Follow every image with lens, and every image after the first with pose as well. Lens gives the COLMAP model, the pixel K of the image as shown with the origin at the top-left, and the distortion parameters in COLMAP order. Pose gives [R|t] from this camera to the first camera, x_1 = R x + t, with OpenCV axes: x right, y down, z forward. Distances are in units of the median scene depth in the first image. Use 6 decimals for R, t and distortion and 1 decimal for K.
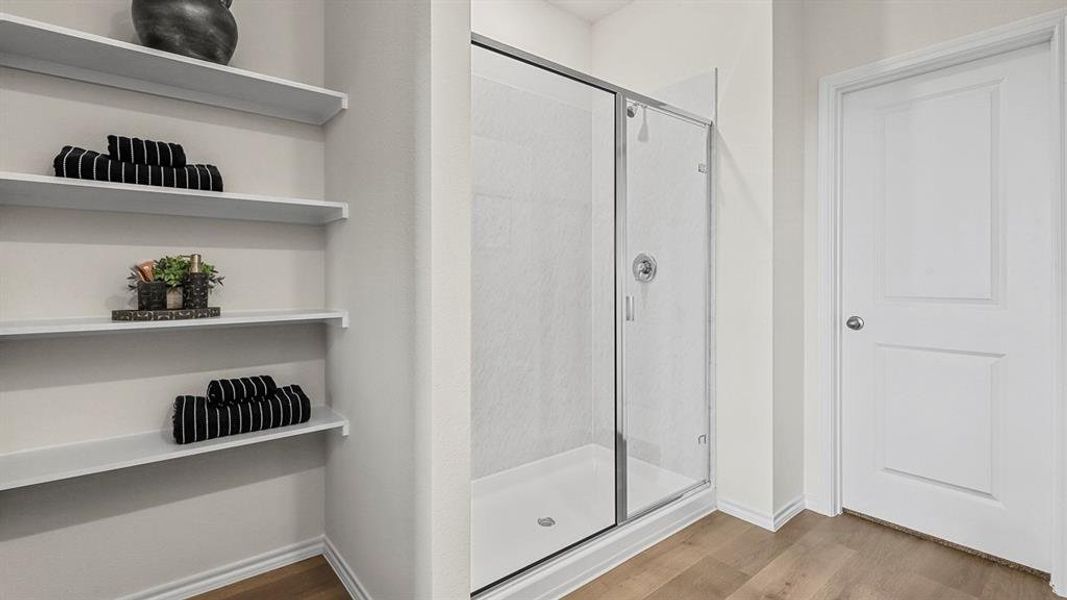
lens RADIAL K [[479.5, 0, 535.5], [0, 479.5, 277.6], [0, 0, 1]] dist [-0.000053, -0.000148]
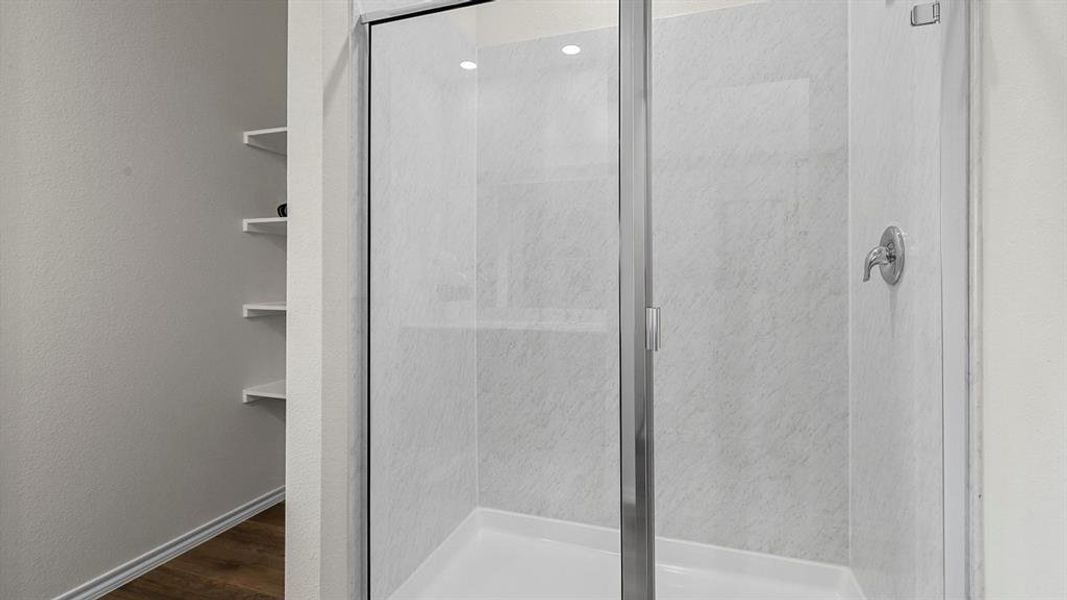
lens RADIAL K [[480.9, 0, 534.9], [0, 480.9, 281.6], [0, 0, 1]] dist [0.000568, -0.000185]
pose [[0.538257, -0.004382, -0.842769, 0.517168], [0.000321, 0.999987, -0.004994, 0.011299], [0.842781, 0.002418, 0.538252, 0.481943]]
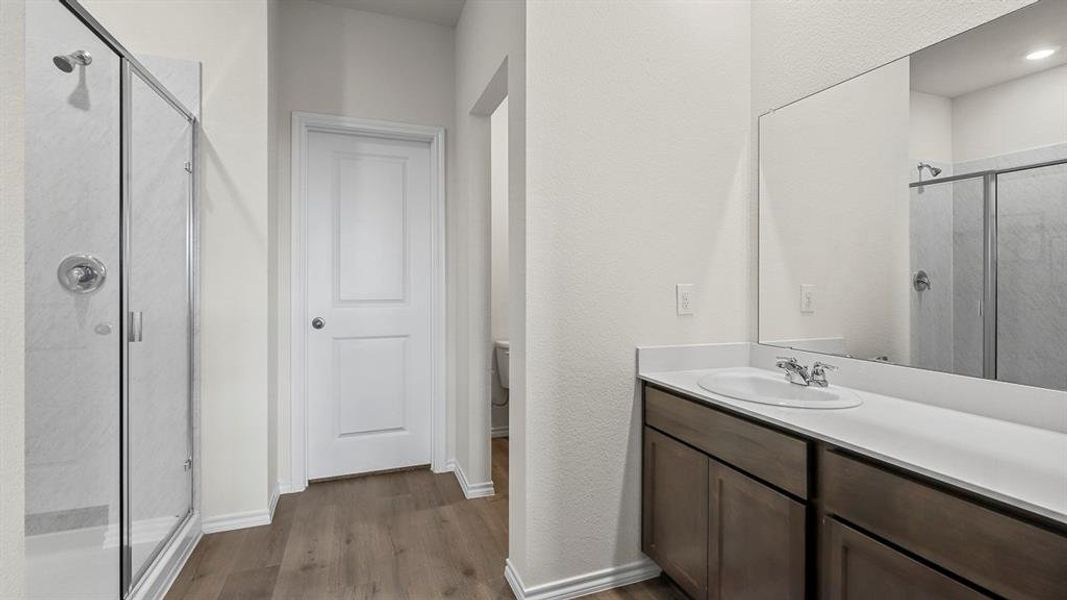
lens RADIAL K [[480.9, 0, 534.9], [0, 480.9, 281.6], [0, 0, 1]] dist [0.000568, -0.000185]
pose [[0.338542, -0.000377, 0.940951, -0.297716], [-0.000895, 0.999999, 0.000723, -0.012307], [-0.940951, -0.001087, 0.338541, 0.074672]]
